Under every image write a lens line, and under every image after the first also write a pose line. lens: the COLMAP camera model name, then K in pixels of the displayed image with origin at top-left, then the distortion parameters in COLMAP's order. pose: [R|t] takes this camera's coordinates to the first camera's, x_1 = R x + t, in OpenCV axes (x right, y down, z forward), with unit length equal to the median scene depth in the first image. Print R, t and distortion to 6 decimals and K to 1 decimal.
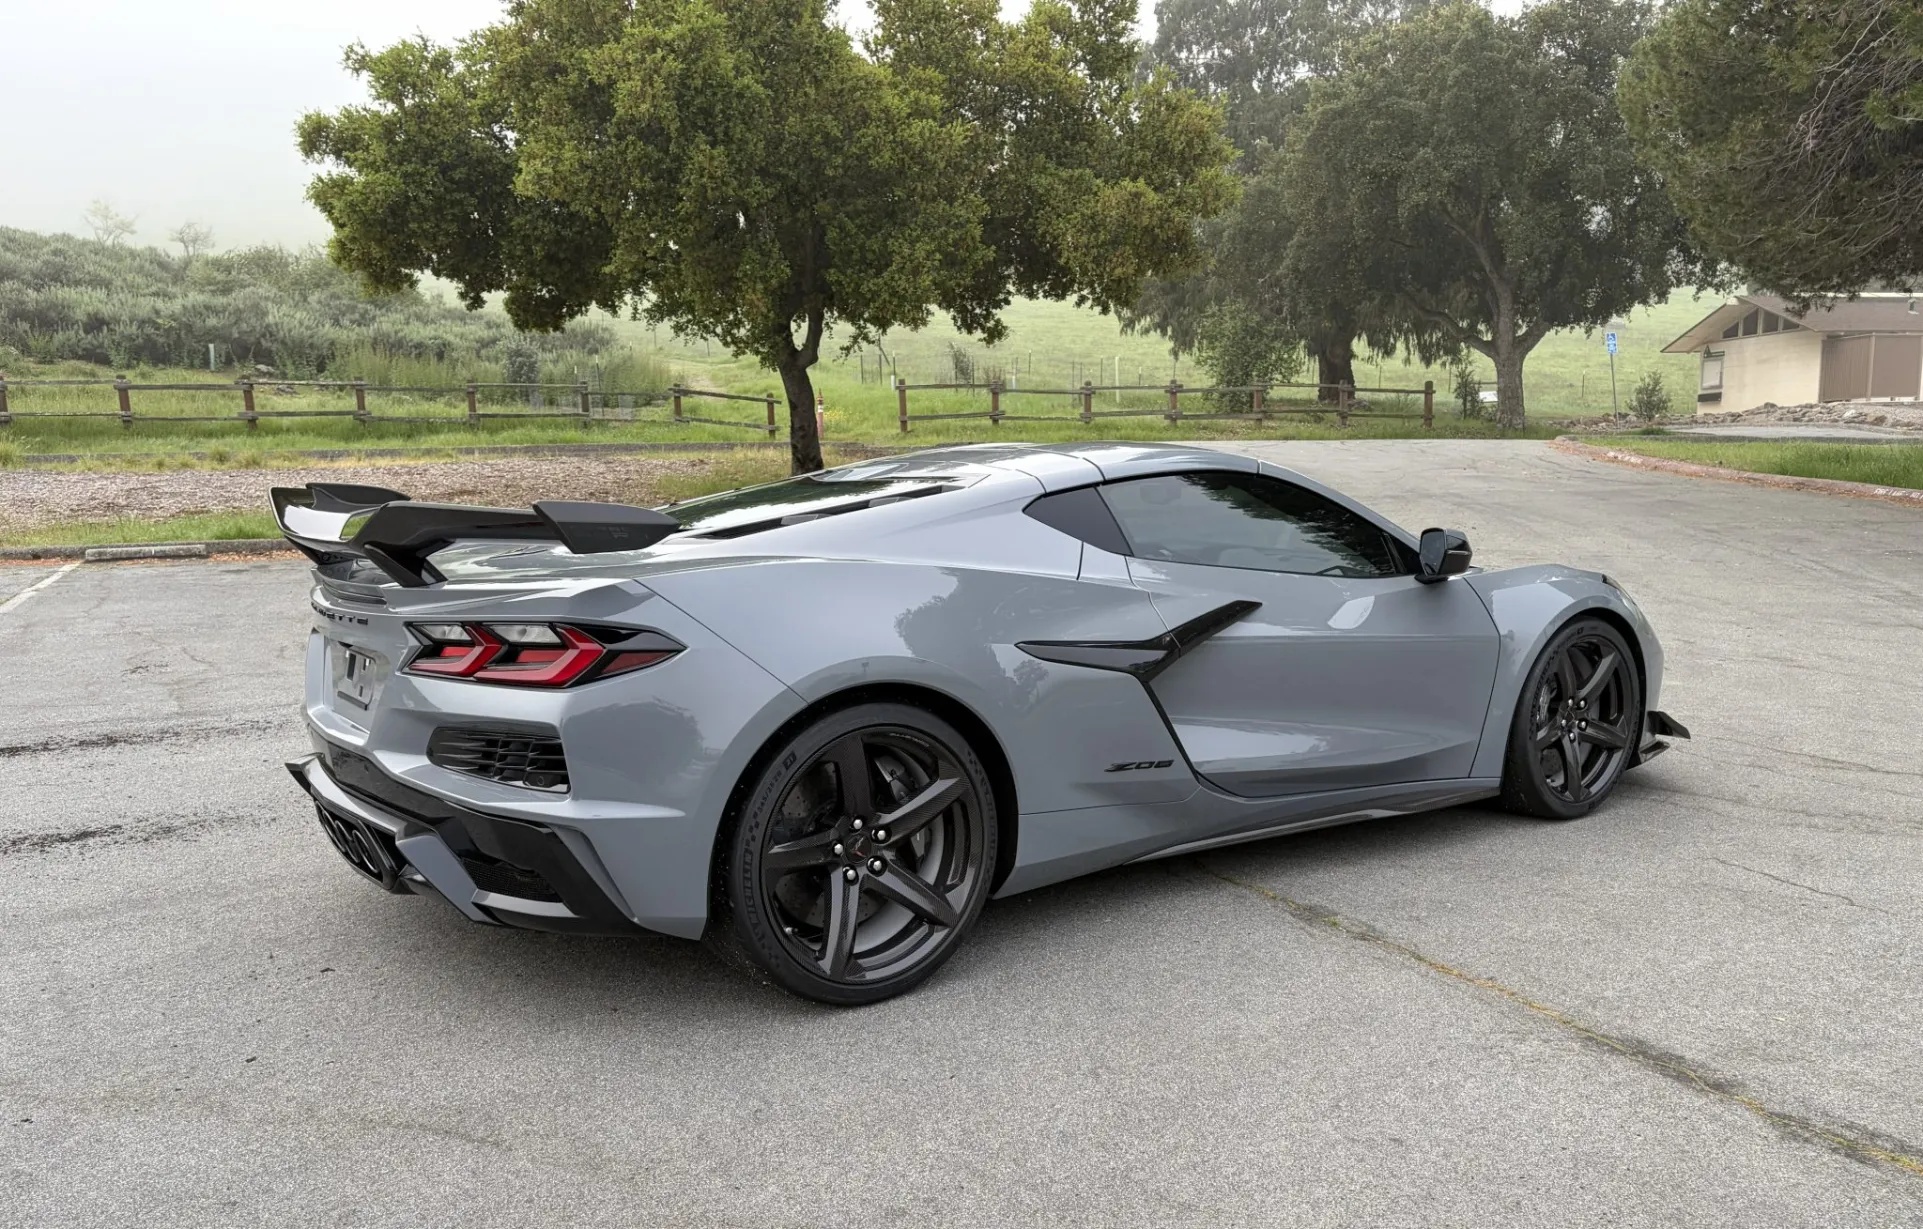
lens RADIAL K [[1475.9, 0, 957.2], [0, 1475.9, 700.6], [0, 0, 1]] dist [0.033029, -0.014967]
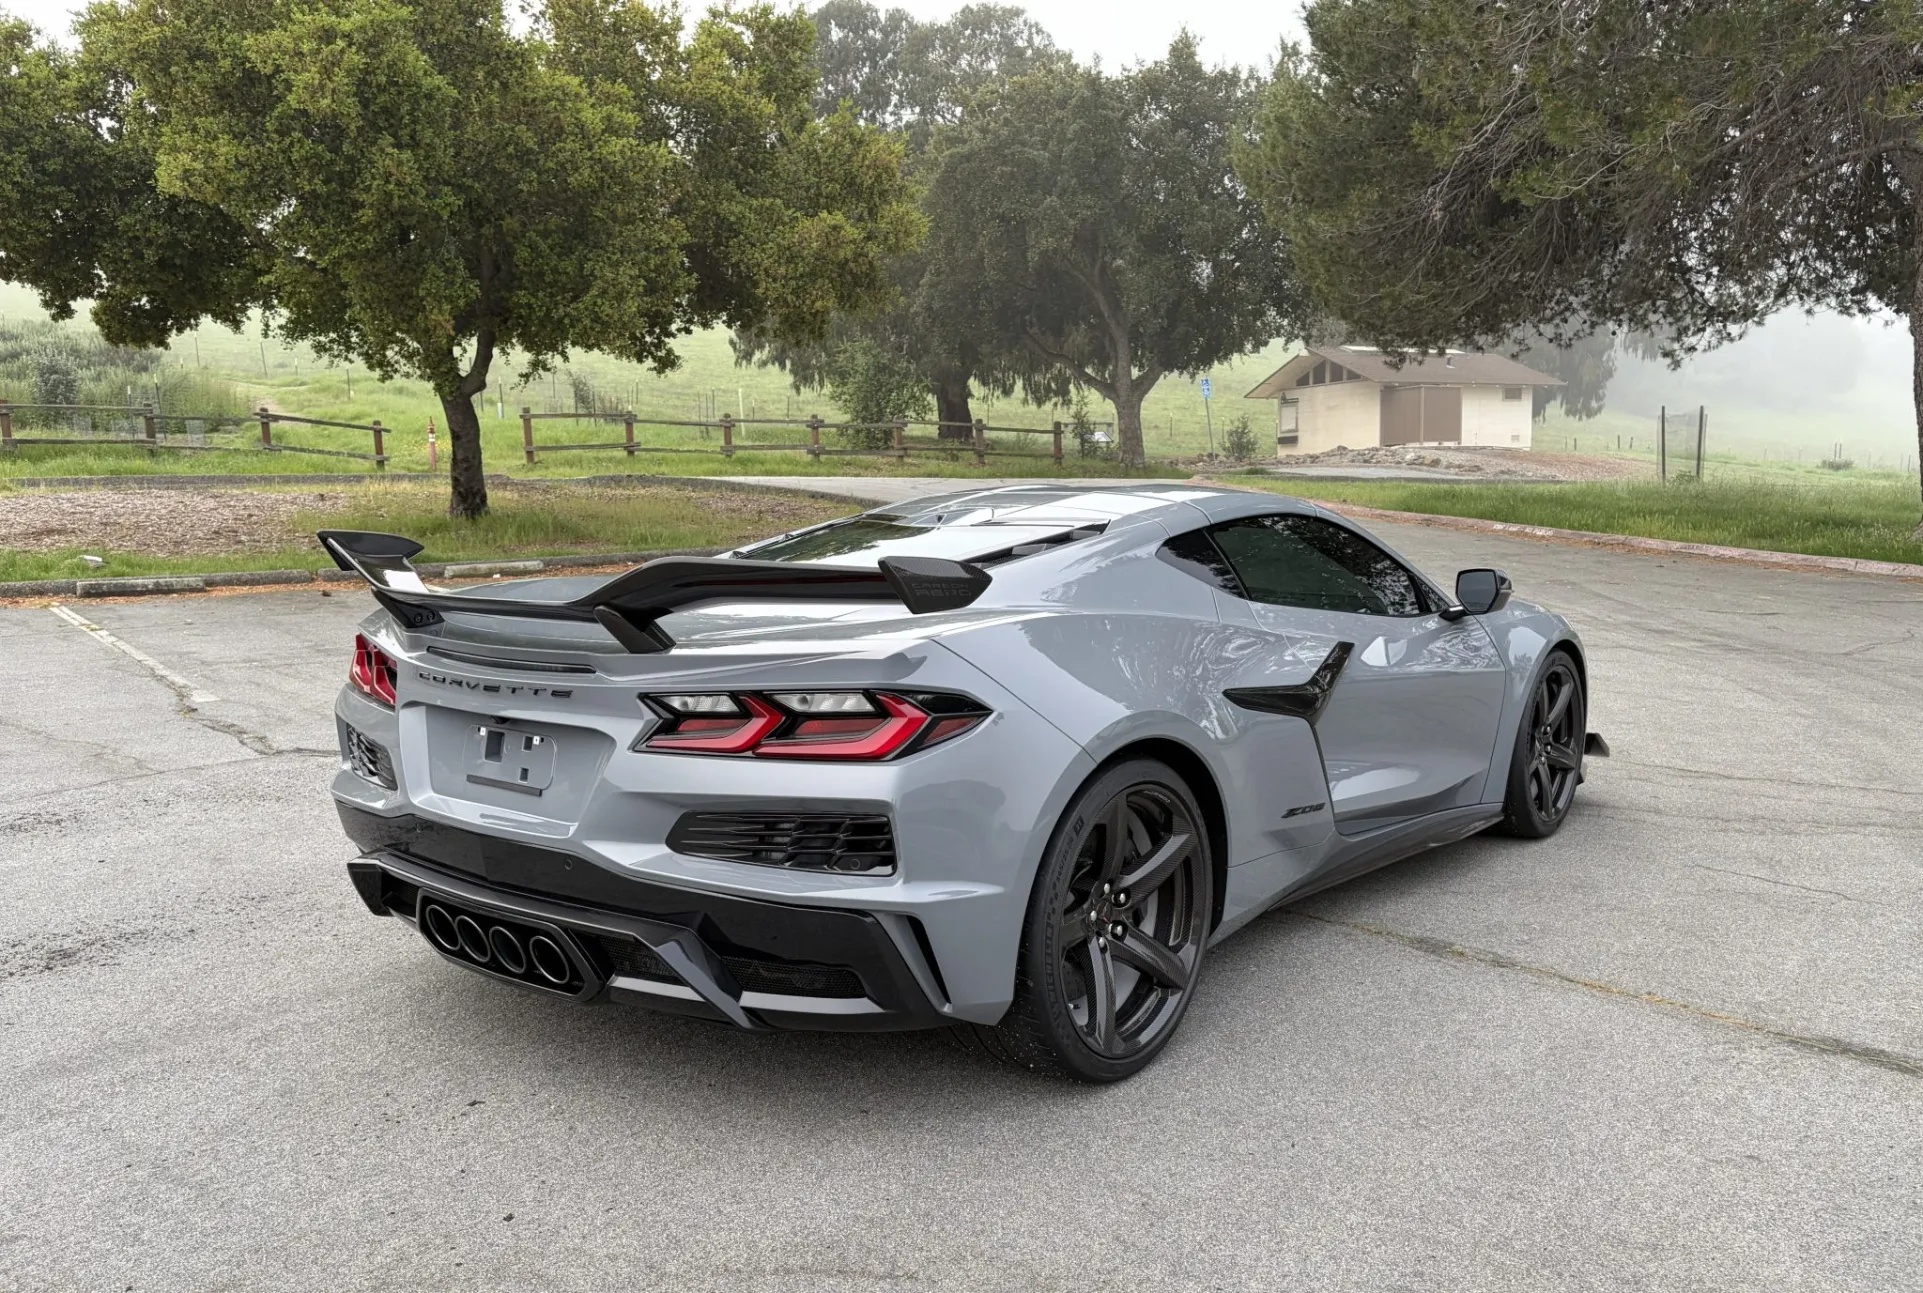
lens RADIAL K [[1504.9, 0, 967.4], [0, 1504.9, 707.3], [0, 0, 1]] dist [0.071170, -0.098580]
pose [[0.961107, -0.036510, 0.273752, -0.067262], [0.042304, 0.998988, -0.015290, -0.003566], [-0.272917, 0.026276, 0.961679, 0.013675]]
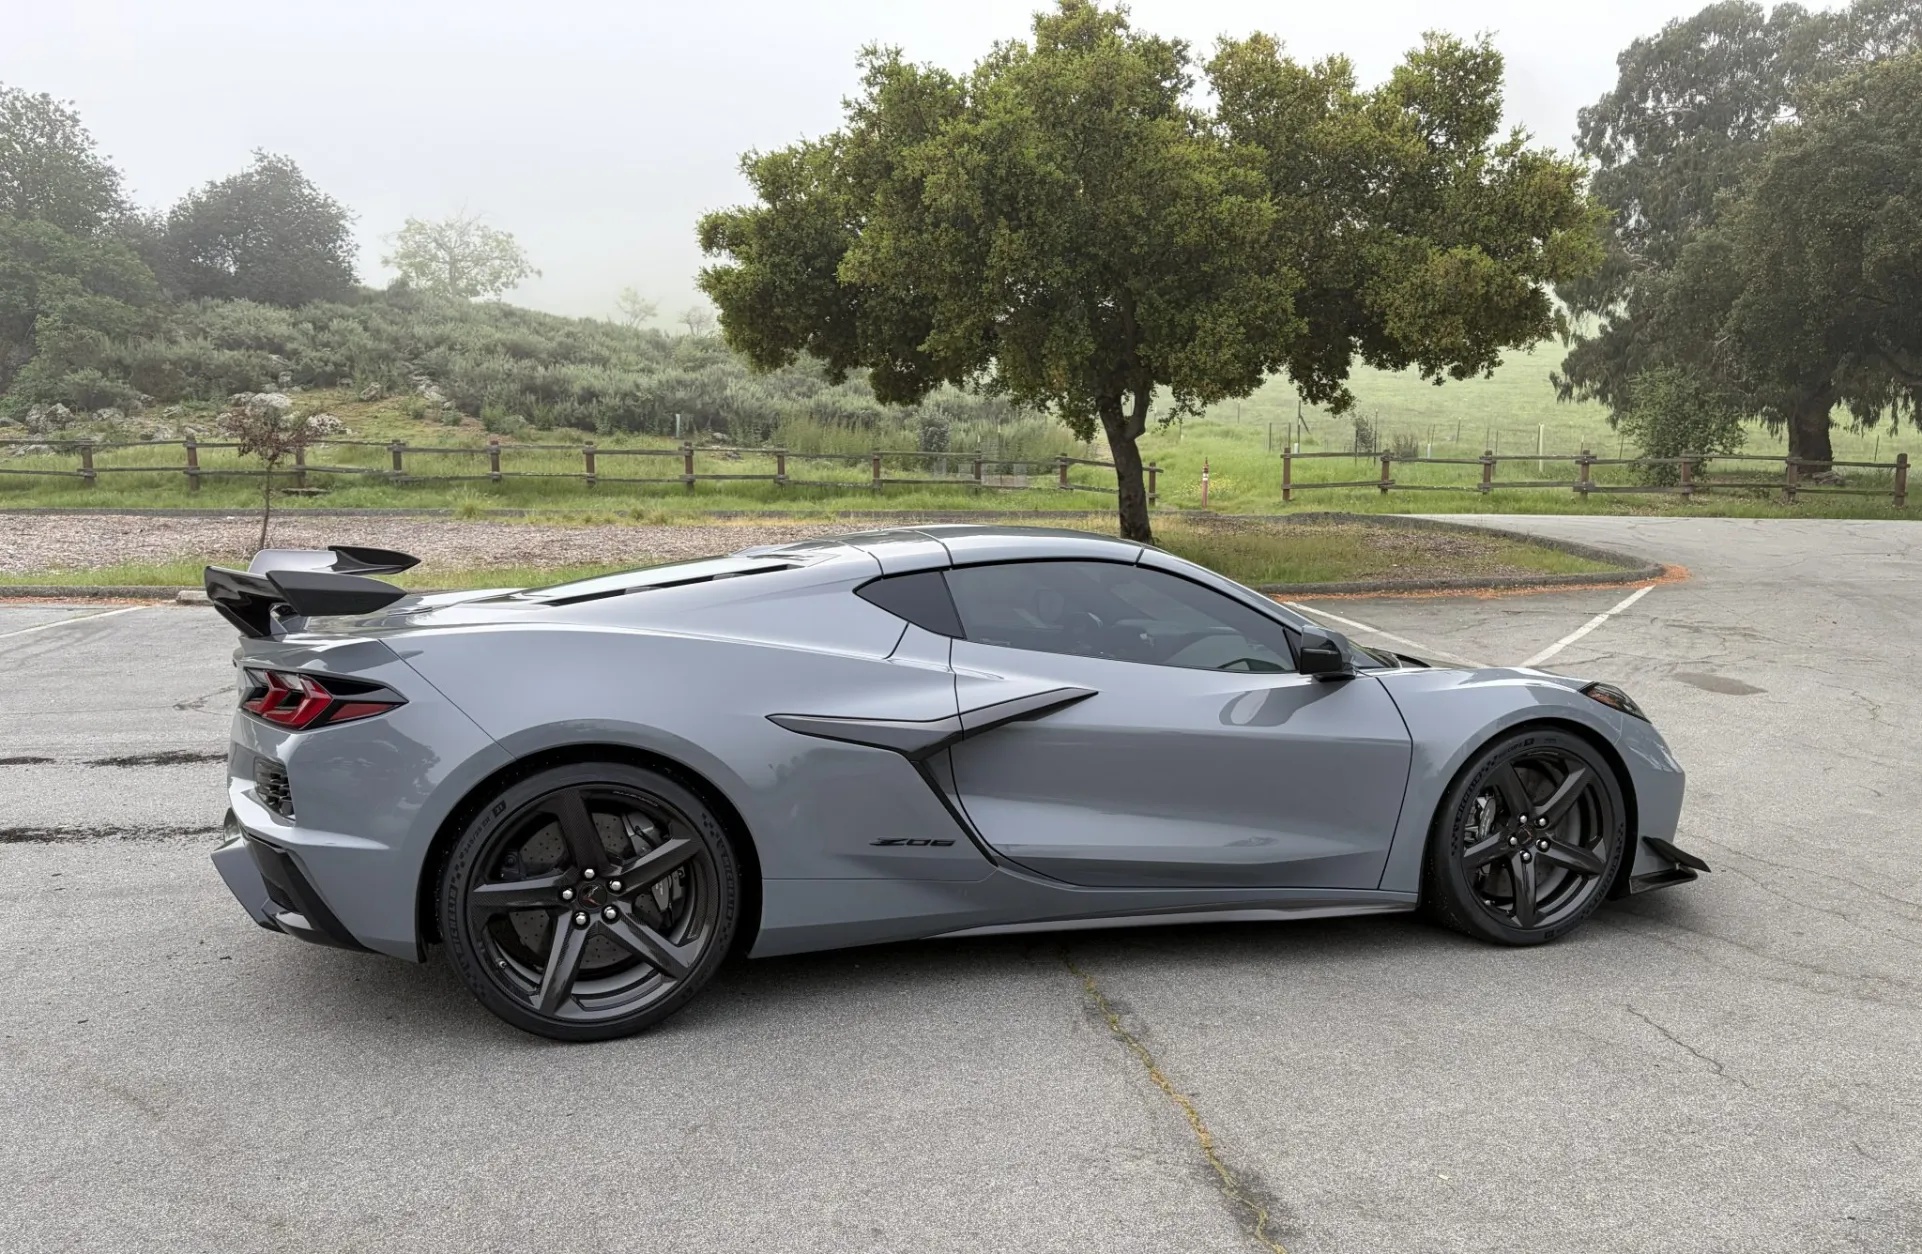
lens RADIAL K [[1470.9, 0, 966.5], [0, 1470.9, 688.8], [0, 0, 1]] dist [0.072196, -0.075770]
pose [[0.957519, 0.054451, -0.283181, 0.079906], [-0.068674, 0.996815, -0.040537, -0.004230], [0.280072, 0.058262, 0.958209, 0.004232]]
